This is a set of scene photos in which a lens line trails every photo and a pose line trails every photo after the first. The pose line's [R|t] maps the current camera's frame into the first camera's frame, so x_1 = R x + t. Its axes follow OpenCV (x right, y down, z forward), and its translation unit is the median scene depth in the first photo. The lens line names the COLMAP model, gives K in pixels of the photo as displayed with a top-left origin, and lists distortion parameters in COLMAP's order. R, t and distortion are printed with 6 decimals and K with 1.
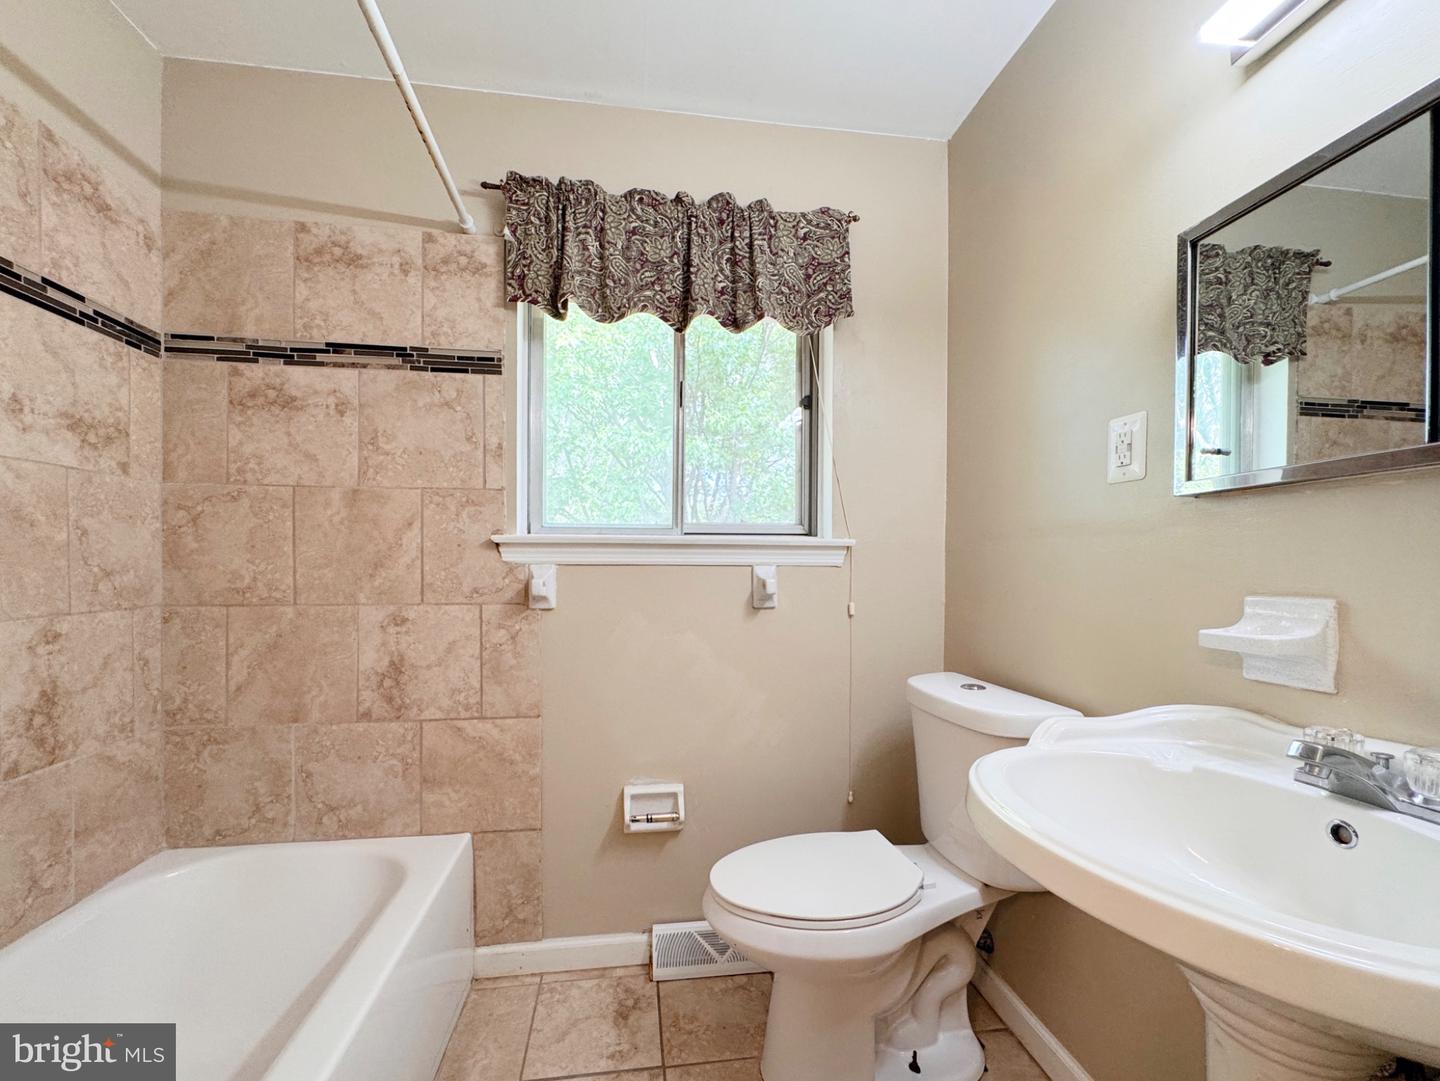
lens RADIAL K [[586.8, 0, 717.3], [0, 586.8, 571.7], [0, 0, 1]] dist [-0.001355, -0.000002]
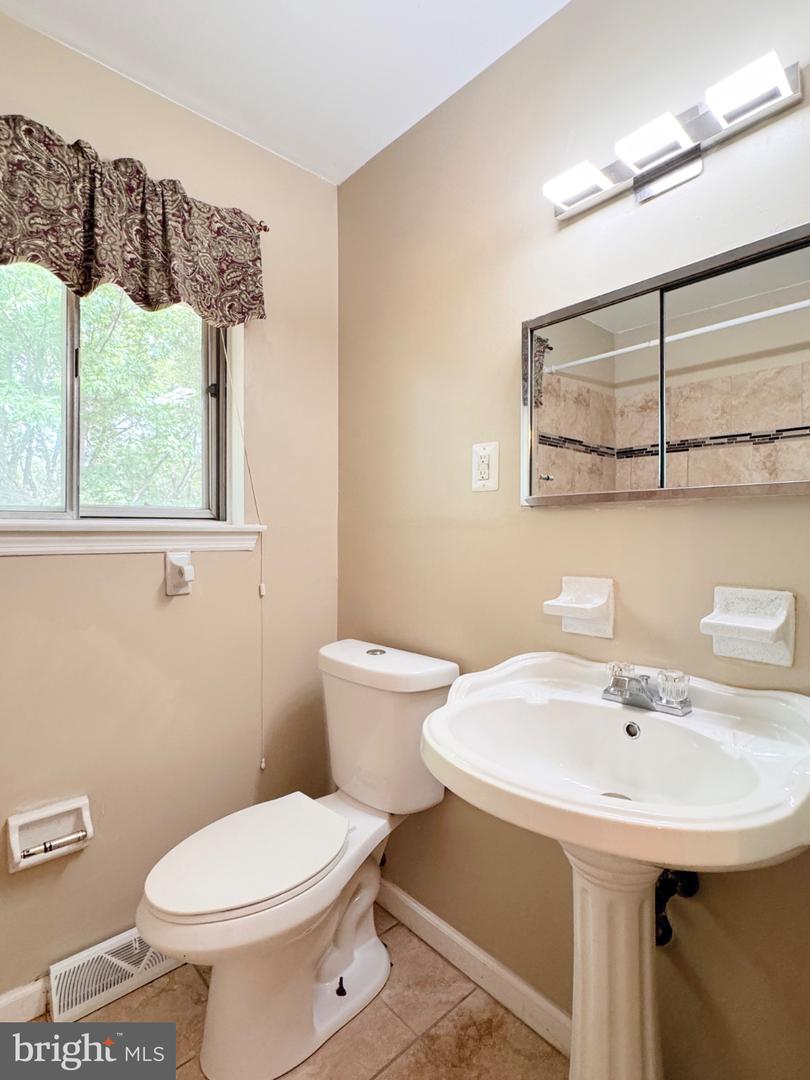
lens RADIAL K [[527.9, 0, 405.0], [0, 527.9, 540.0], [0, 0, 1]] dist [-0.001394, 0.000045]
pose [[0.837051, -0.008874, 0.547053, -0.092393], [0.008614, 0.999958, 0.003040, -0.031917], [-0.547057, 0.002168, 0.837092, 0.051709]]
